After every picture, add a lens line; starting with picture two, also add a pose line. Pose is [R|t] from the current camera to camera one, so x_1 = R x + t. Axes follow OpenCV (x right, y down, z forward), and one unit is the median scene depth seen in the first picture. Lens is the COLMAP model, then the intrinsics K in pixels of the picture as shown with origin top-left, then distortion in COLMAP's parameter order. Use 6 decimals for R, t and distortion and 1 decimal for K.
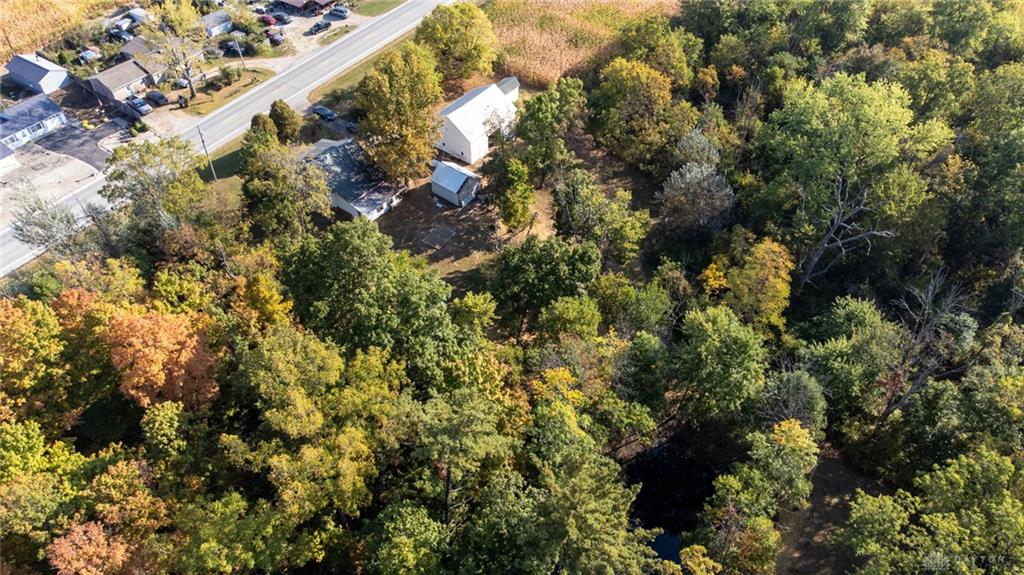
lens RADIAL K [[764.0, 0, 512.0], [0, 764.0, 287.5], [0, 0, 1]] dist [0.032313, 0.053826]
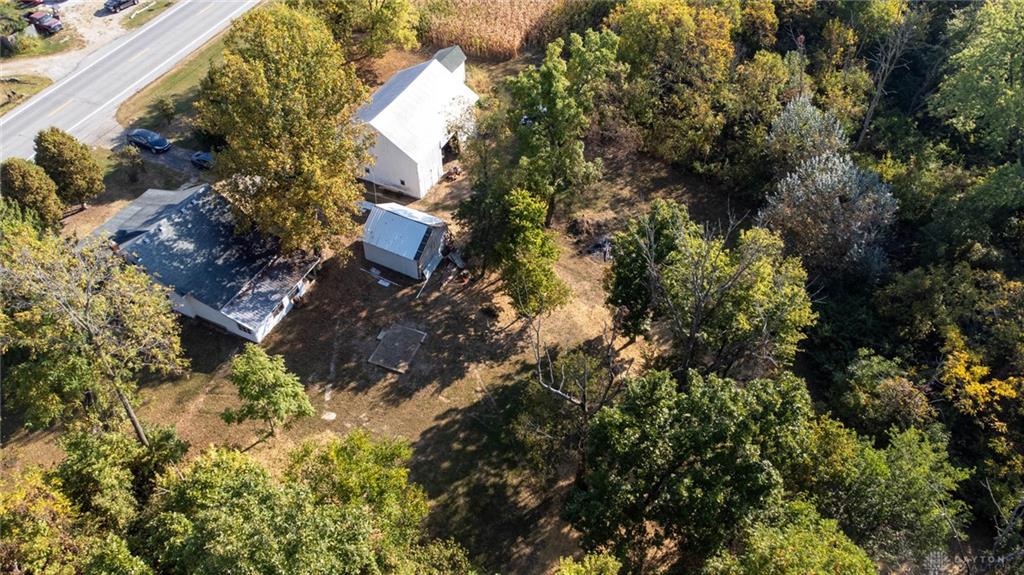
lens RADIAL K [[764.0, 0, 512.0], [0, 764.0, 287.5], [0, 0, 1]] dist [0.032313, 0.053826]
pose [[0.978108, -0.150951, 0.143244, -0.082878], [0.146814, 0.988392, 0.039084, -0.110211], [-0.147481, -0.017198, 0.988915, 0.416798]]
